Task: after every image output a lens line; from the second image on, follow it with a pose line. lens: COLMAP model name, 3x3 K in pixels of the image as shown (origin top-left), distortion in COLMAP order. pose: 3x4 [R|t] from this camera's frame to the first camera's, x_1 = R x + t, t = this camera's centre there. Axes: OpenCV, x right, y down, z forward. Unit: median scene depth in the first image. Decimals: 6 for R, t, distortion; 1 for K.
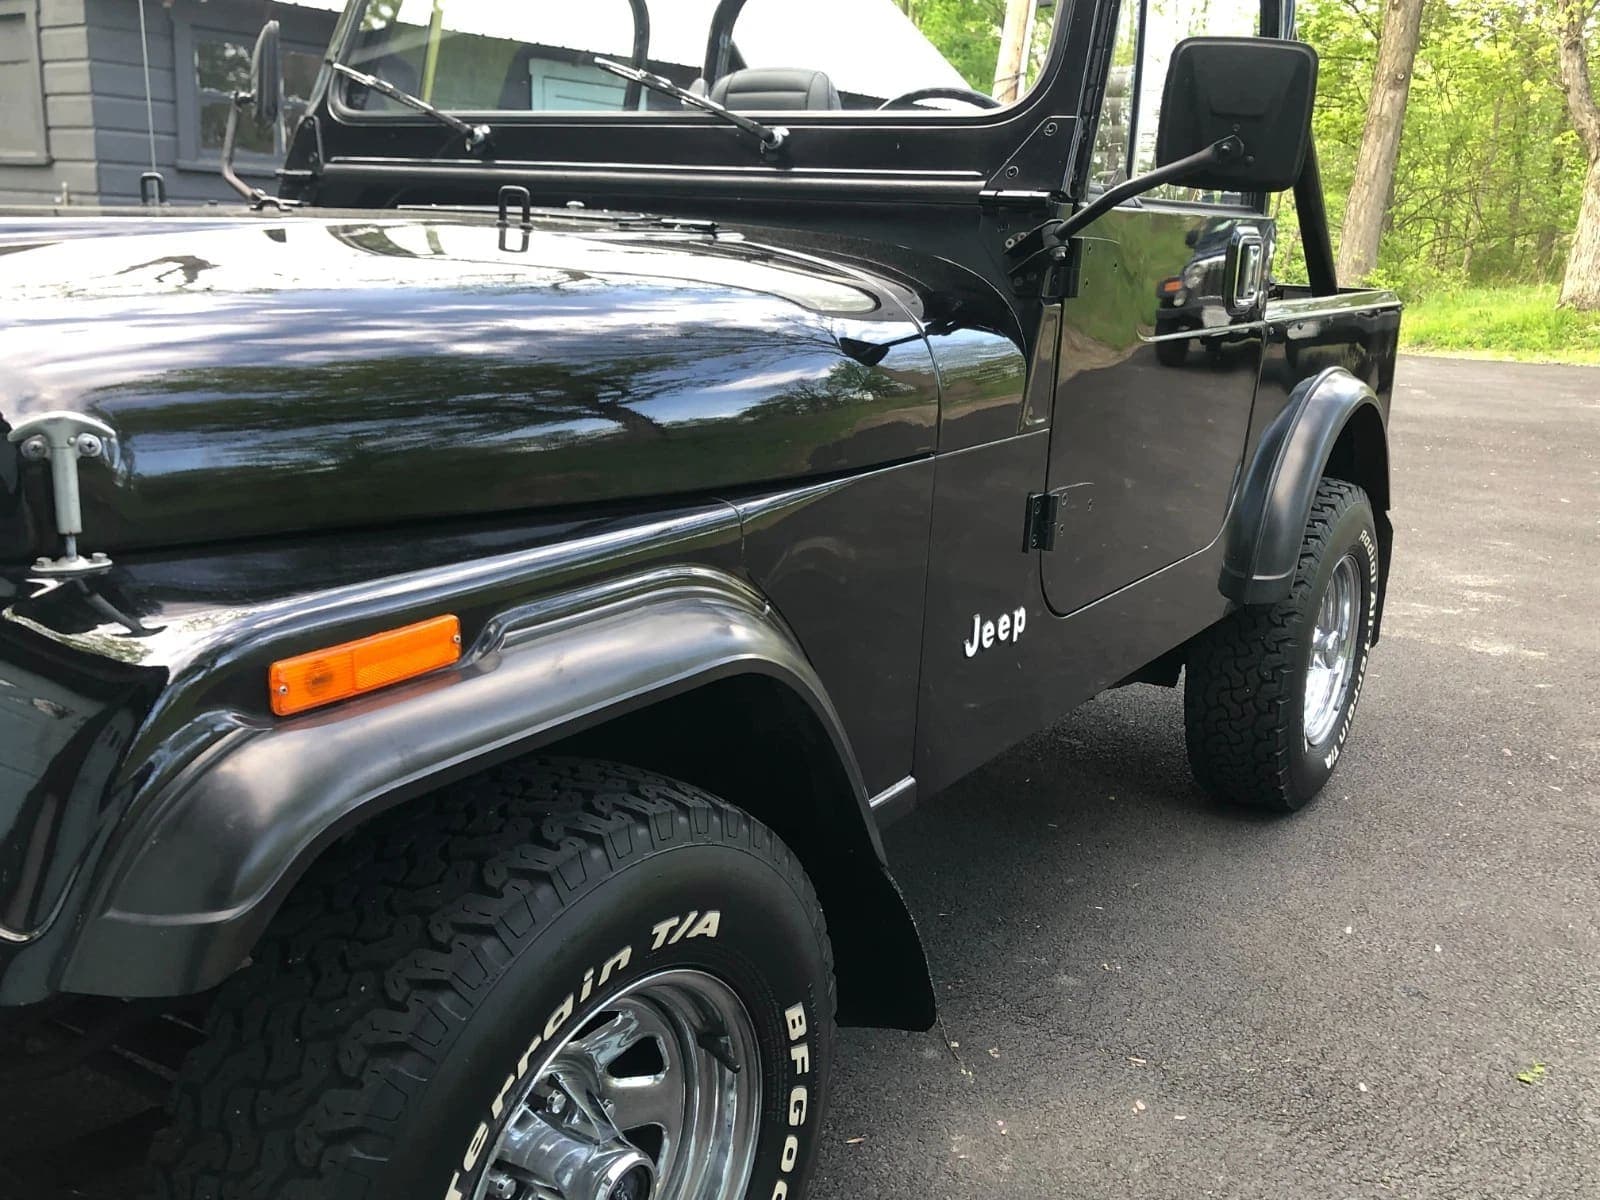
lens RADIAL K [[1518.2, 0, 798.5], [0, 1518.2, 640.8], [0, 0, 1]] dist [0.058494, -0.001692]
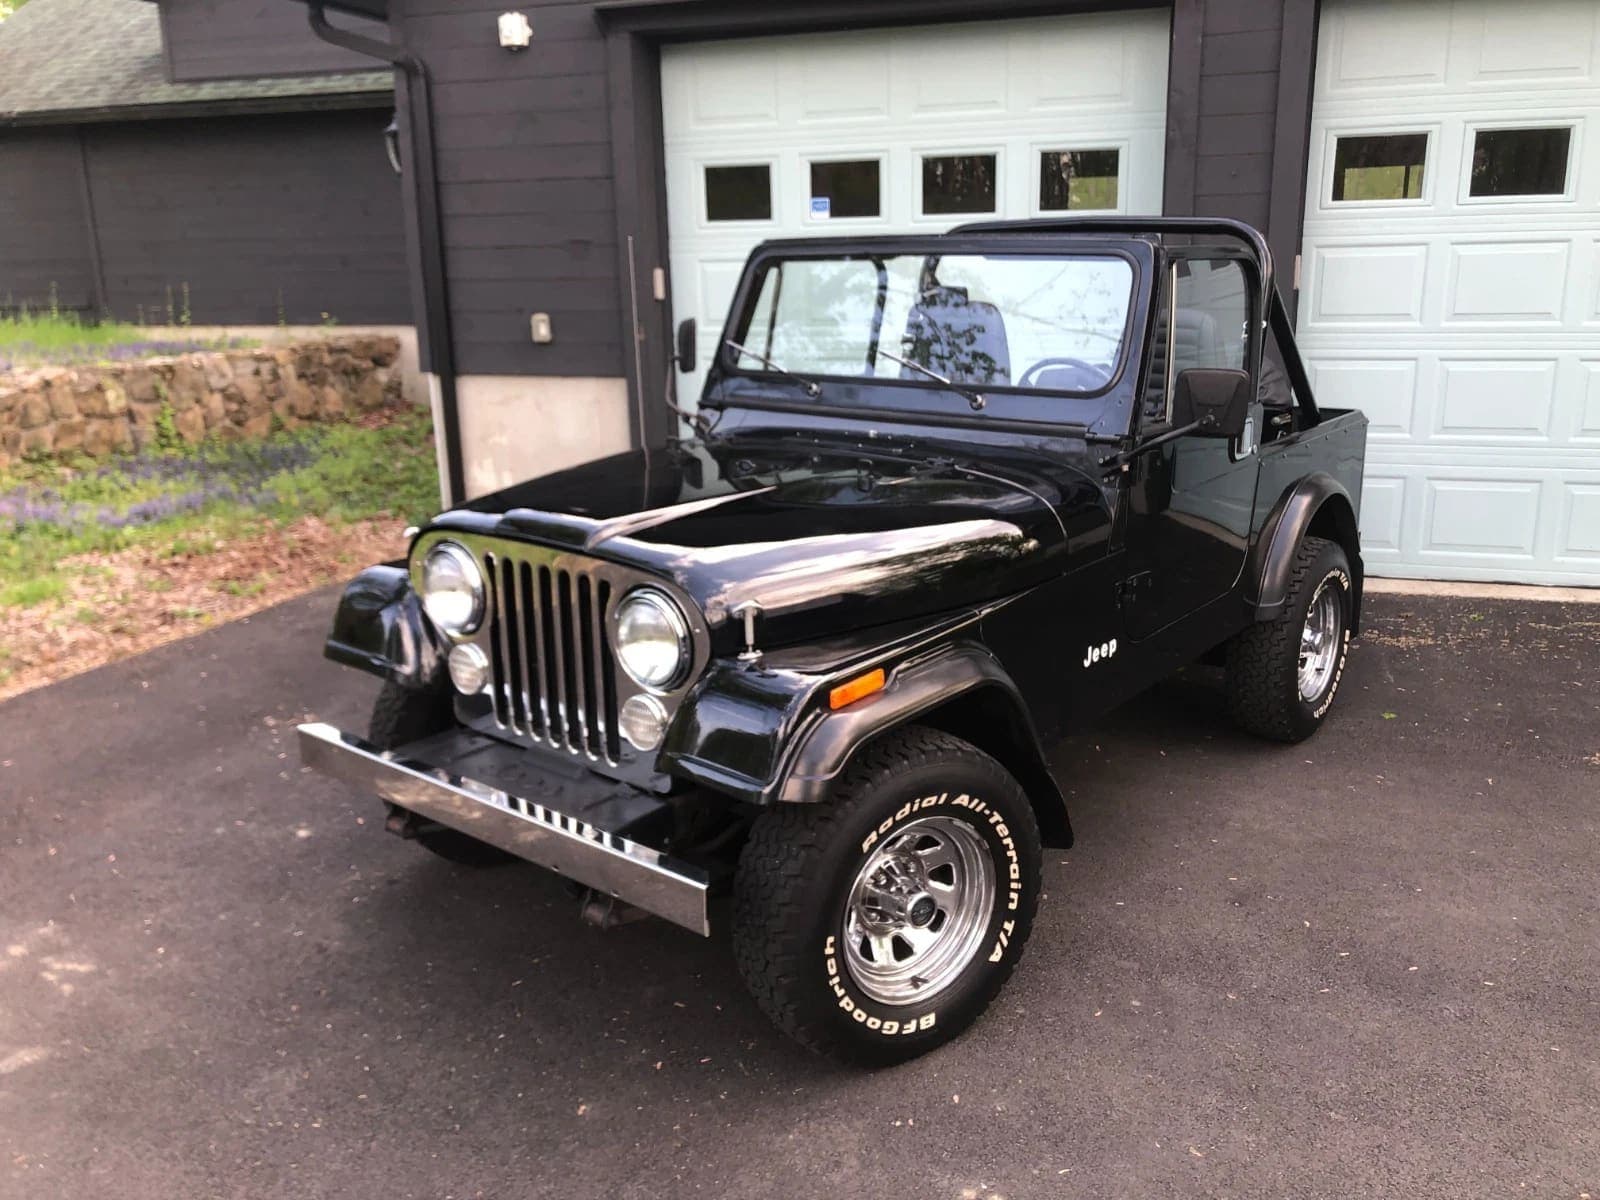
lens RADIAL K [[1332.5, 0, 800.0], [0, 1332.5, 600.0], [0, 0, 1]] dist [0.019370, 0.009219]
pose [[0.993668, -0.025874, -0.109338, -0.067983], [0.025309, 0.999658, -0.006555, -0.075612], [0.109470, 0.003746, 0.993983, -0.783547]]
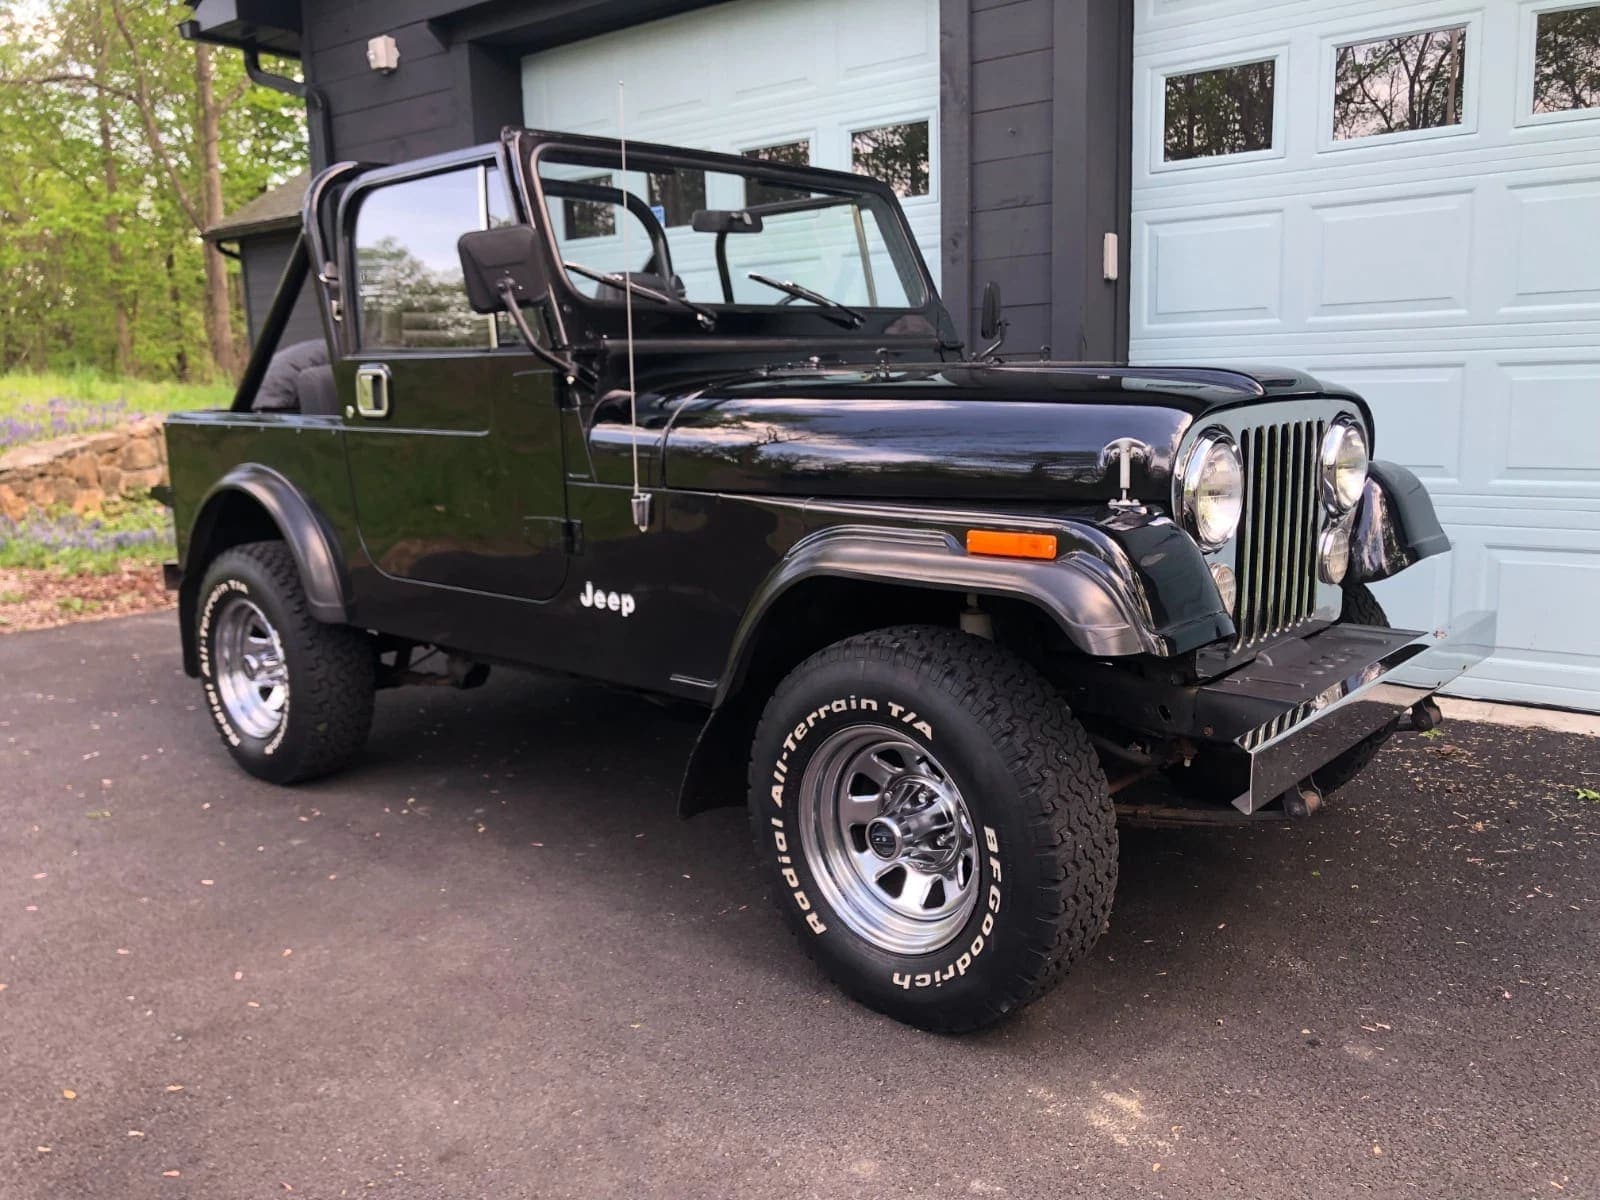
lens RADIAL K [[1330.3, 0, 808.4], [0, 1330.3, 599.8], [0, 0, 1]] dist [0.028244, -0.006111]
pose [[0.897051, 0.016501, -0.441619, 1.385107], [-0.061605, 0.994215, -0.087990, 0.013937], [0.437612, 0.106137, 0.892878, 0.206556]]
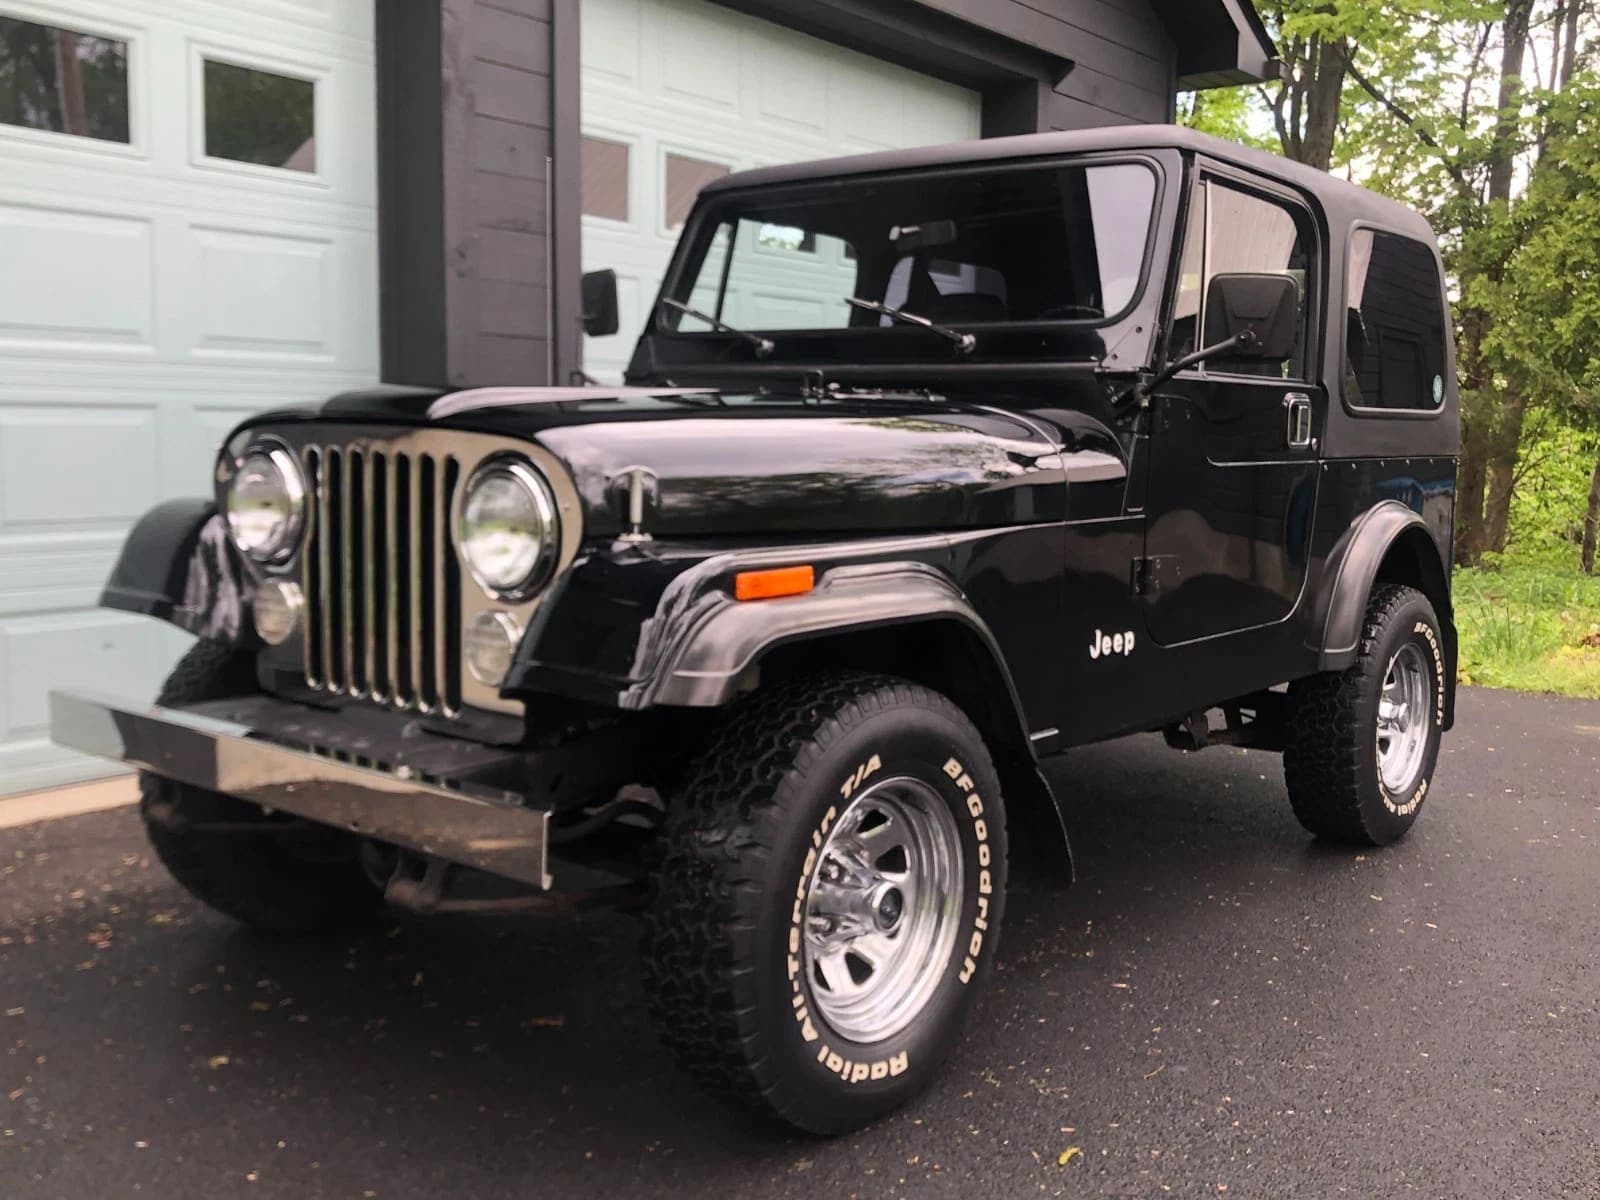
lens RADIAL K [[1581.4, 0, 817.6], [0, 1581.4, 596.2], [0, 0, 1]] dist [0.068189, -0.001549]
pose [[0.995497, -0.008178, -0.094440, -0.013707], [-0.007739, 0.985935, -0.166950, 0.219228], [0.094477, 0.166929, 0.981432, -0.609714]]
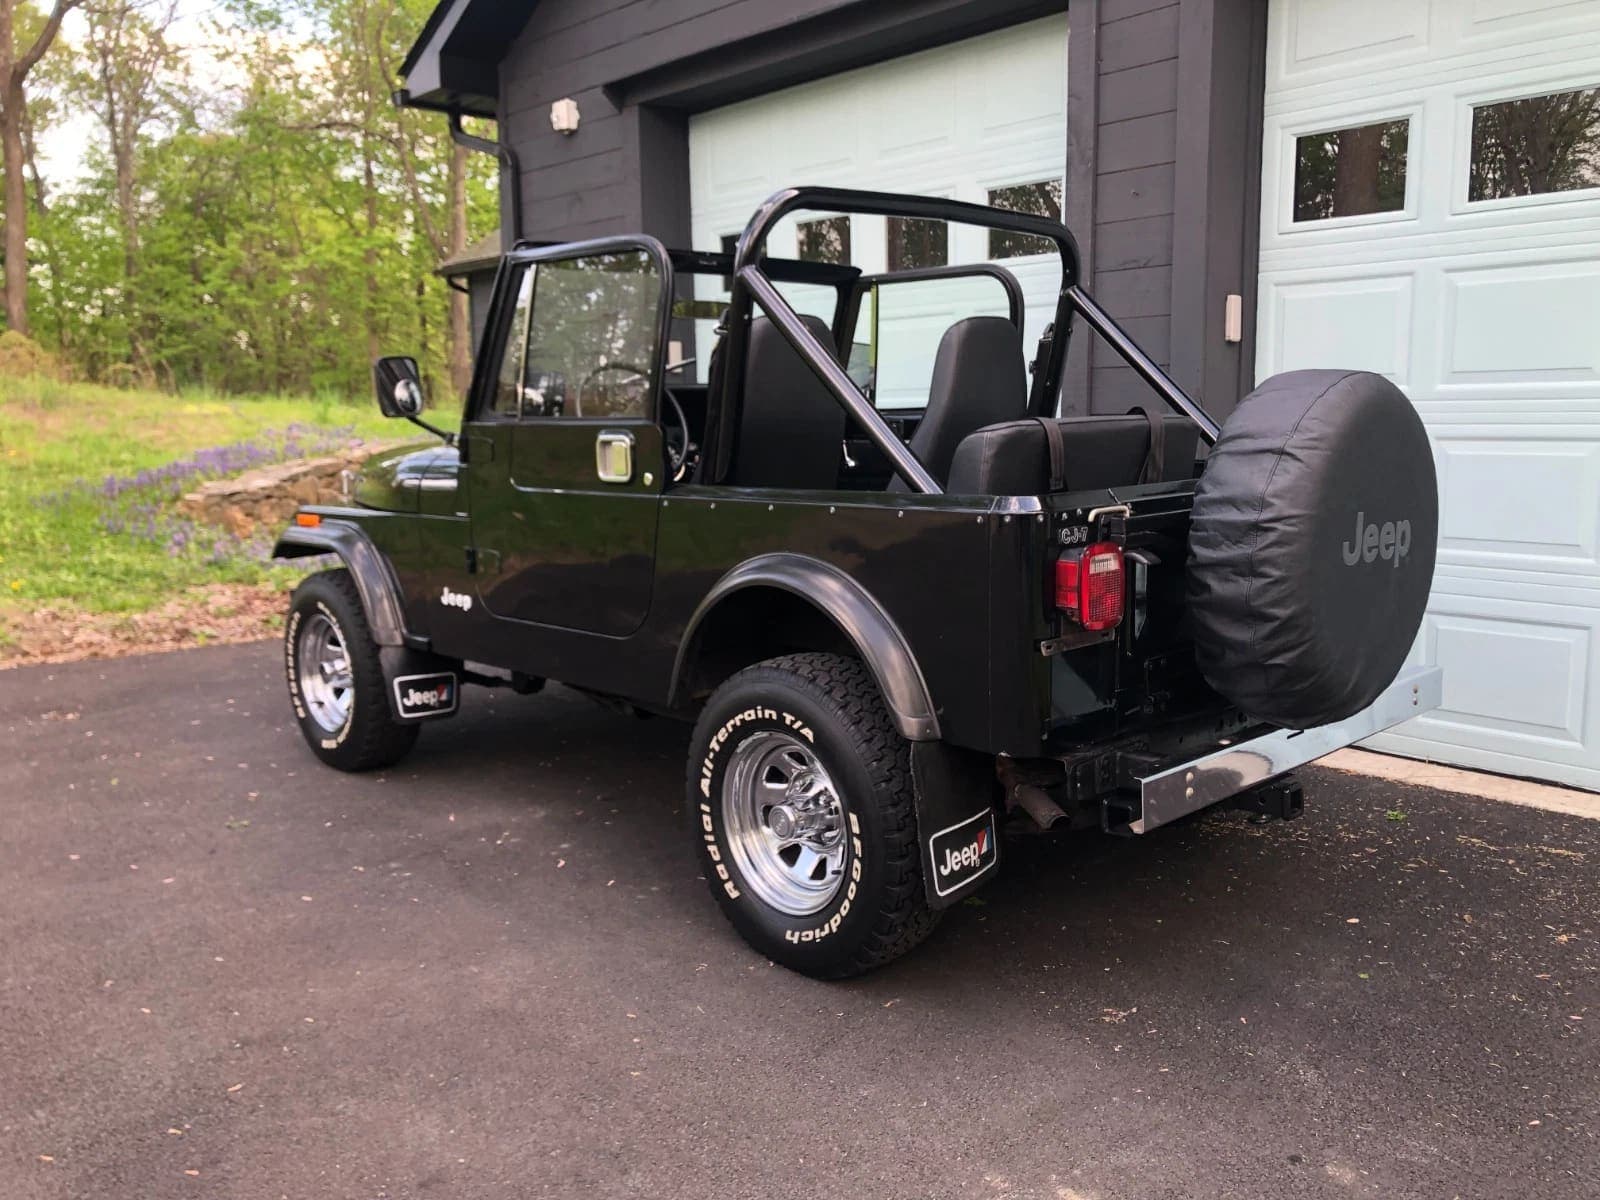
lens RADIAL K [[1330.3, 0, 808.4], [0, 1330.3, 599.8], [0, 0, 1]] dist [0.028244, -0.006111]
pose [[0.814479, 0.042166, -0.578658, 1.579660], [-0.115730, 0.989120, -0.090817, -0.052890], [0.568533, 0.140937, 0.810498, 0.254854]]
